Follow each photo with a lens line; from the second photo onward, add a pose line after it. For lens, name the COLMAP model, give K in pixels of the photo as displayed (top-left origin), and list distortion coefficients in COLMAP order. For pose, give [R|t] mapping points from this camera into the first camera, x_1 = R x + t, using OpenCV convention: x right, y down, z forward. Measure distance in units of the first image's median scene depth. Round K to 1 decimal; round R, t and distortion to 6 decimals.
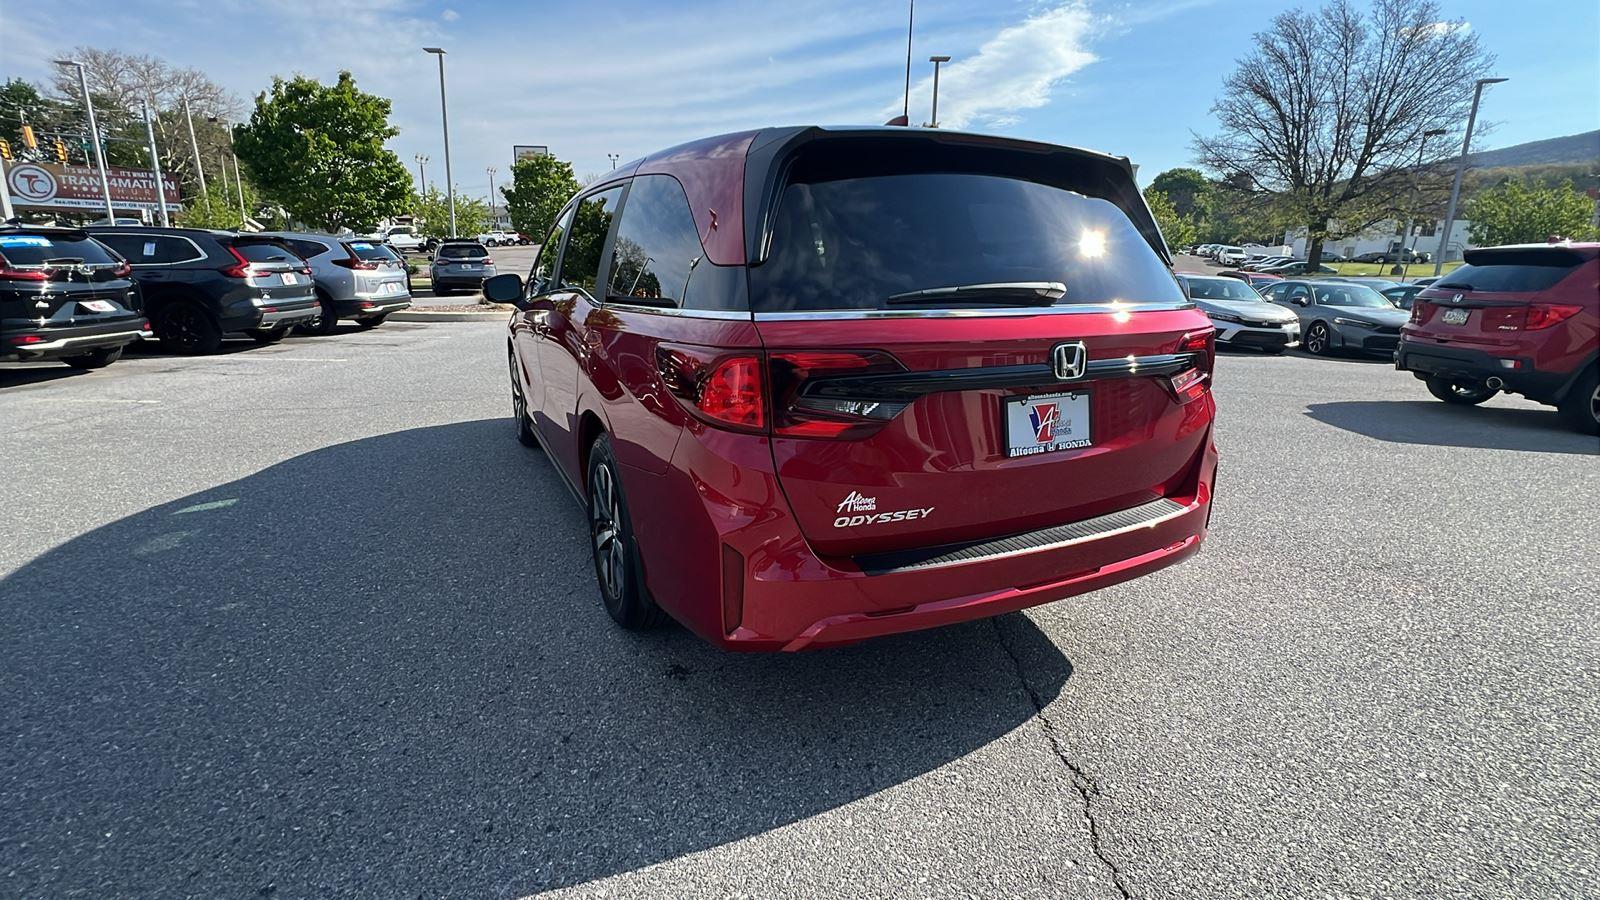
lens RADIAL K [[732.3, 0, 795.8], [0, 732.3, 452.2], [0, 0, 1]] dist [-0.002053, 0.000188]
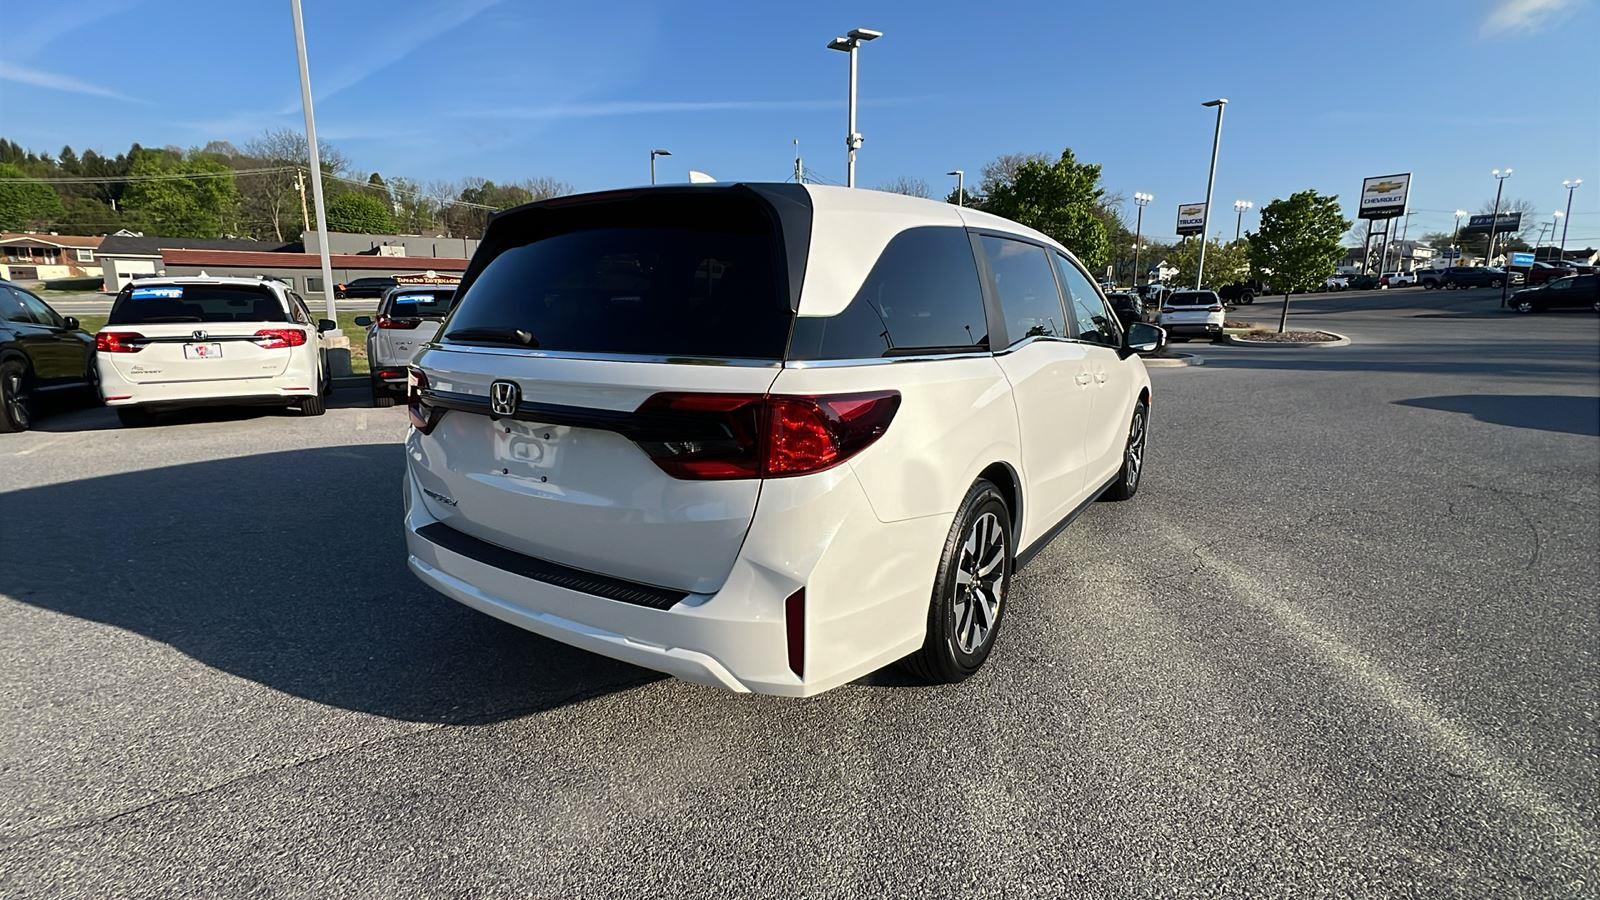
lens RADIAL K [[732.3, 0, 795.8], [0, 732.3, 452.2], [0, 0, 1]] dist [-0.002053, 0.000188]
pose [[0.530892, 0.156817, -0.832804, 0.193606], [-0.209165, 0.976573, 0.050551, -0.016618], [0.821221, 0.147356, 0.551255, 0.071026]]
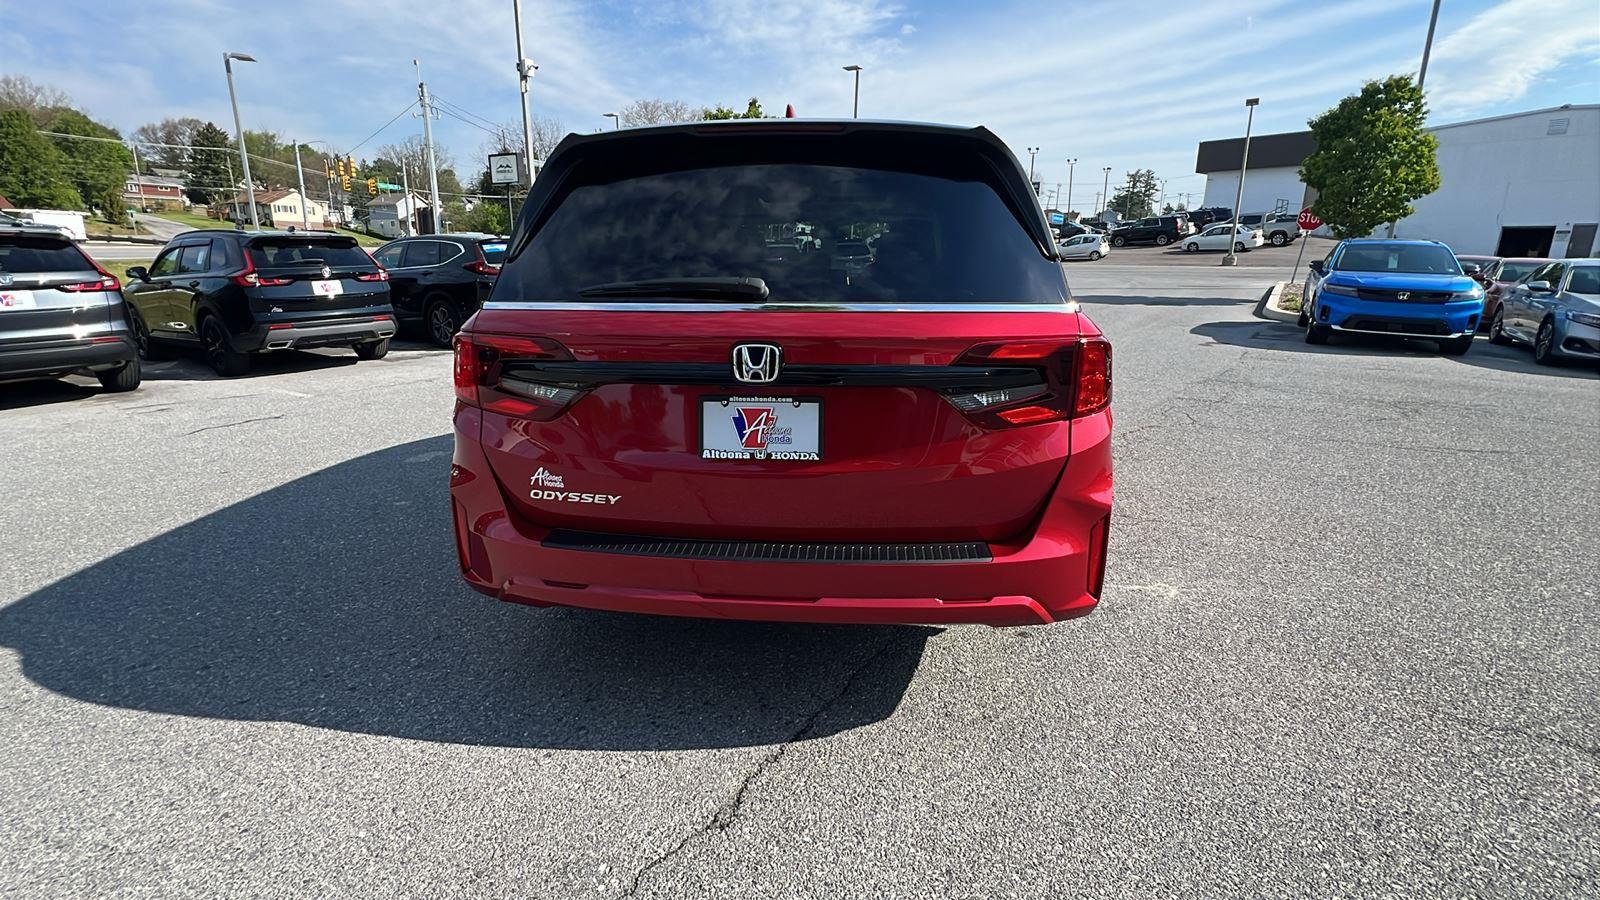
lens RADIAL K [[732.3, 0, 795.8], [0, 732.3, 452.2], [0, 0, 1]] dist [-0.002053, 0.000188]
pose [[0.855142, 0.123577, -0.503450, 0.105271], [-0.120967, 0.991929, 0.038009, -0.006279], [0.504083, 0.028398, 0.863188, 0.027219]]
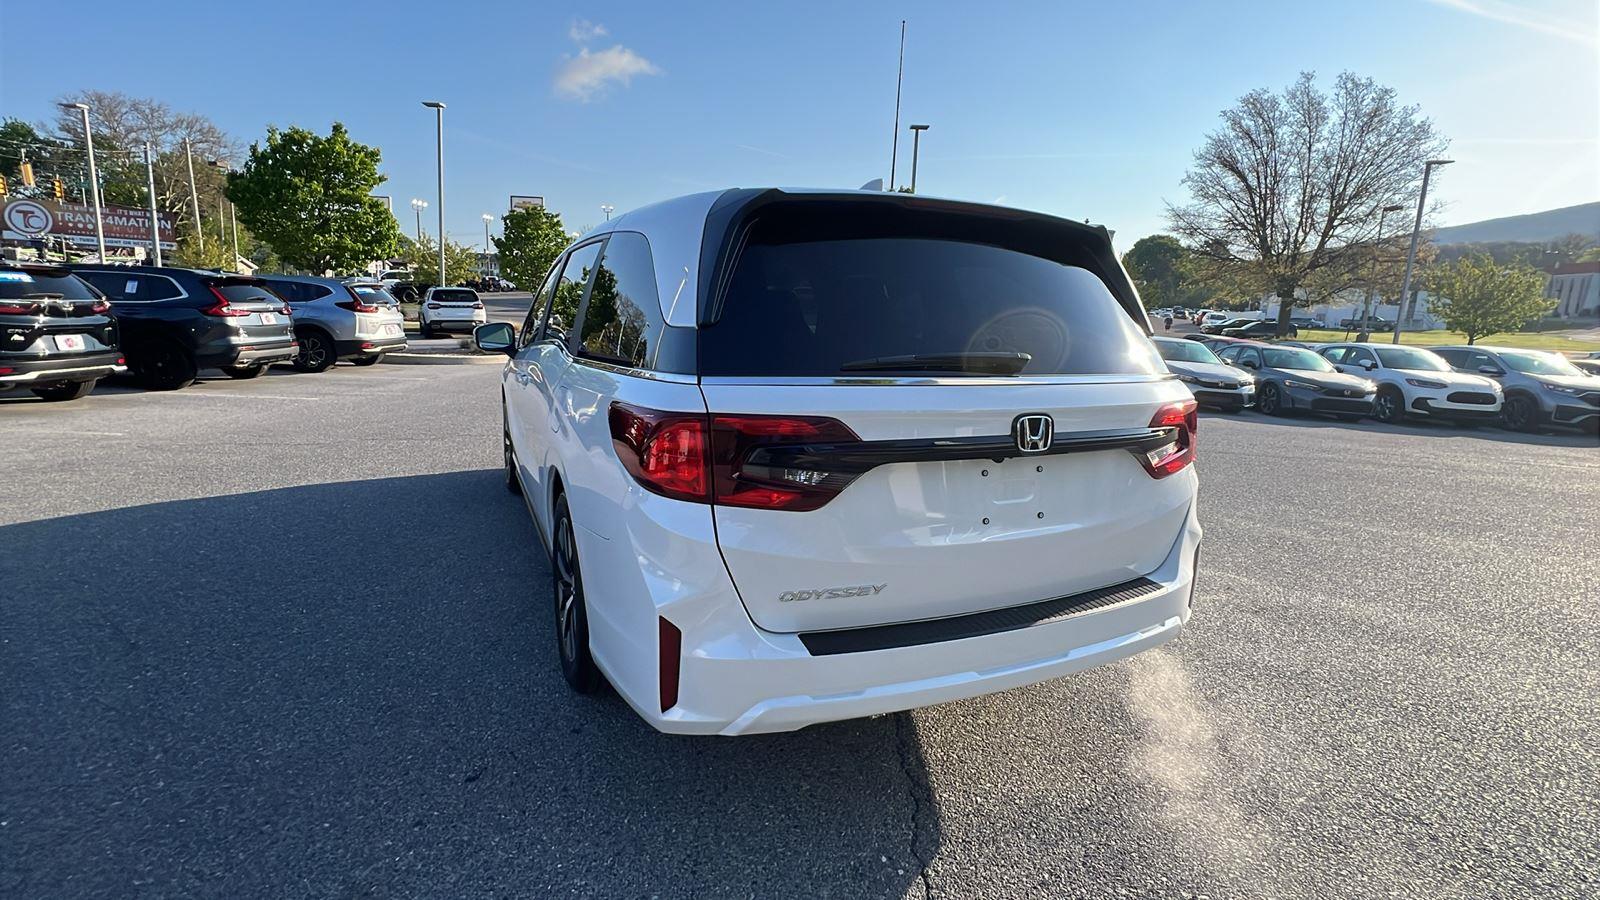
lens RADIAL K [[732.3, 0, 795.8], [0, 732.3, 452.2], [0, 0, 1]] dist [-0.002053, 0.000188]
pose [[0.999613, 0.021940, 0.017078, 0.020294], [-0.020717, 0.997418, -0.068755, 0.002763], [-0.018542, 0.068375, 0.997487, -0.013861]]
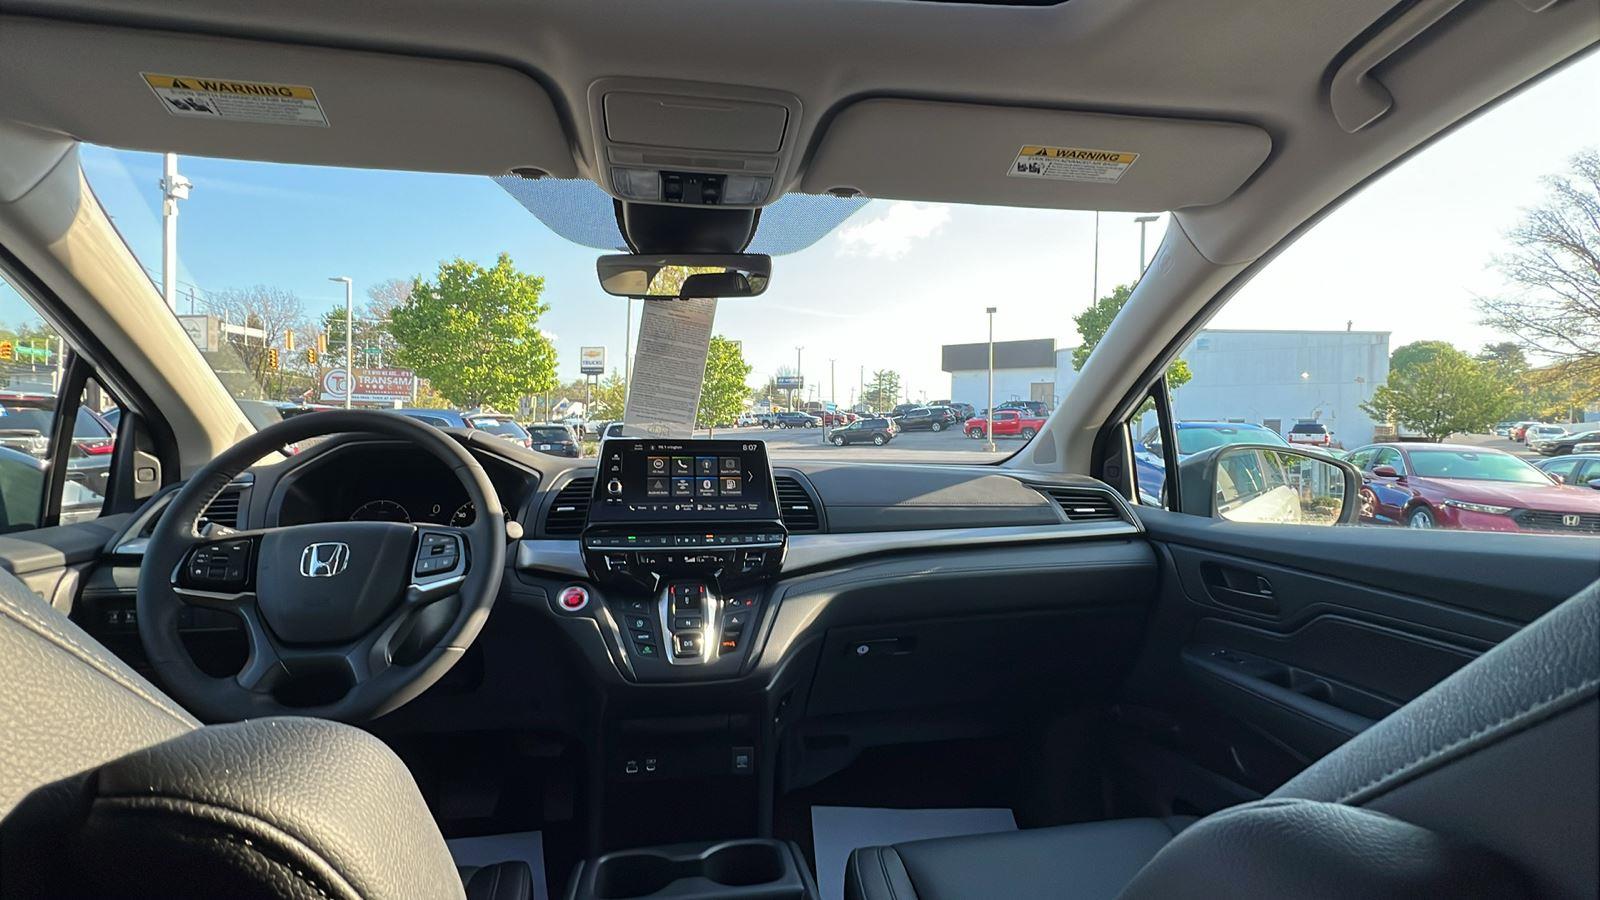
lens RADIAL K [[732.3, 0, 795.8], [0, 732.3, 452.2], [0, 0, 1]] dist [-0.002053, 0.000188]
pose [[0.970670, -0.000111, -0.240415, -0.002617], [-0.057861, 0.970499, -0.234061, -0.052383], [0.233348, 0.241107, 0.942028, 0.225111]]
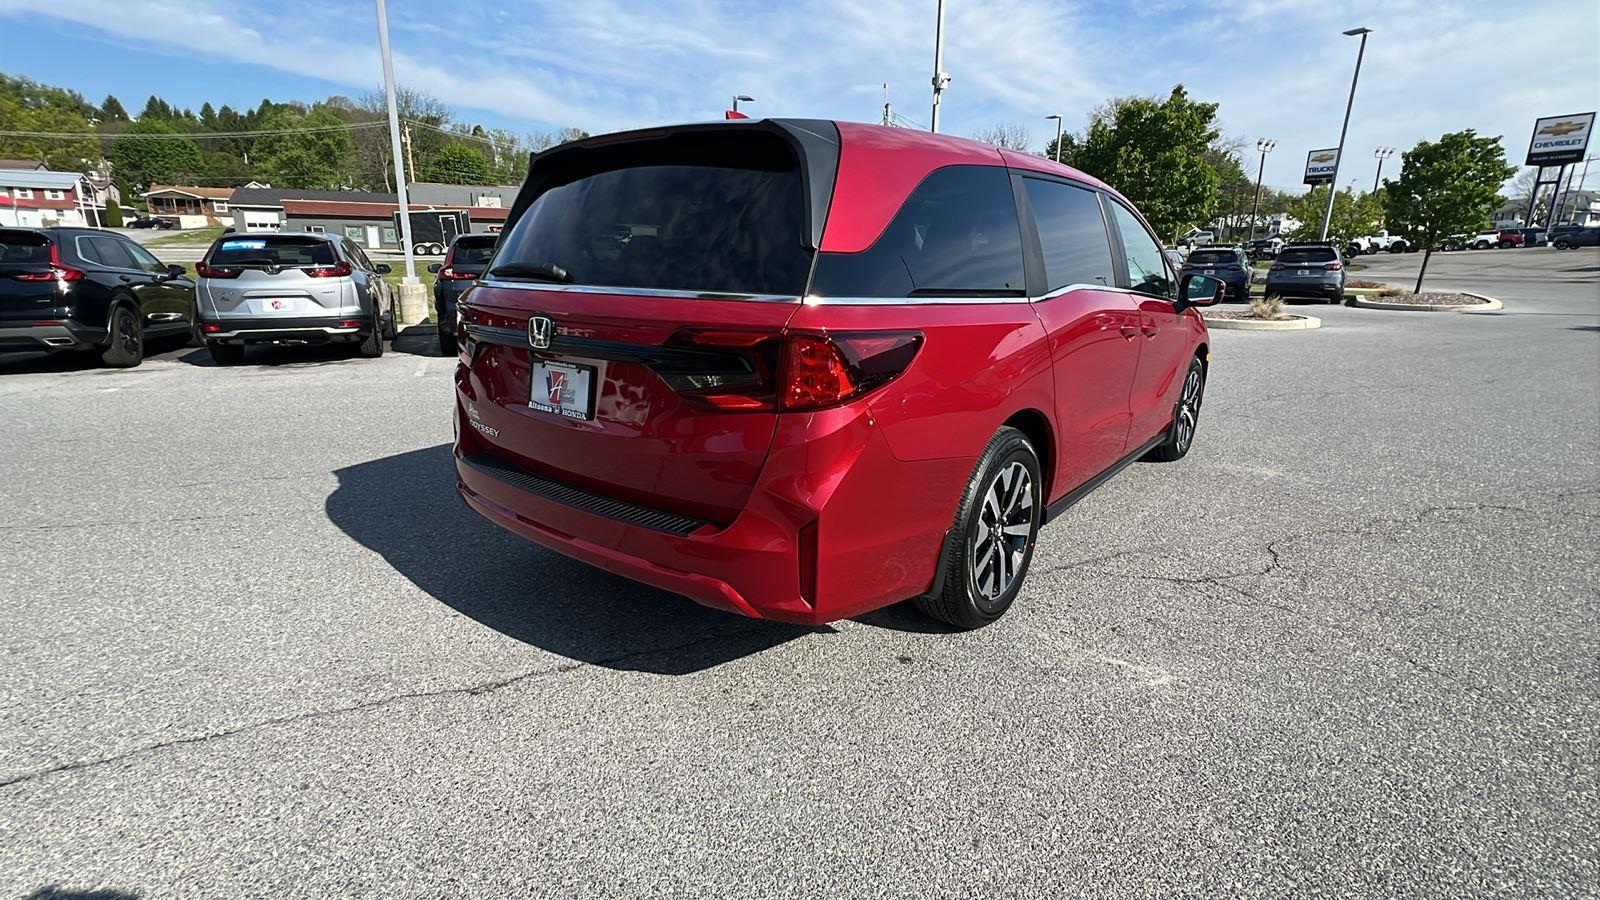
lens RADIAL K [[732.3, 0, 795.8], [0, 732.3, 452.2], [0, 0, 1]] dist [-0.002053, 0.000188]
pose [[0.428703, 0.225048, -0.874967, 0.184979], [-0.232609, 0.963322, 0.133803, -0.022163], [0.872987, 0.146163, 0.465327, 0.099427]]
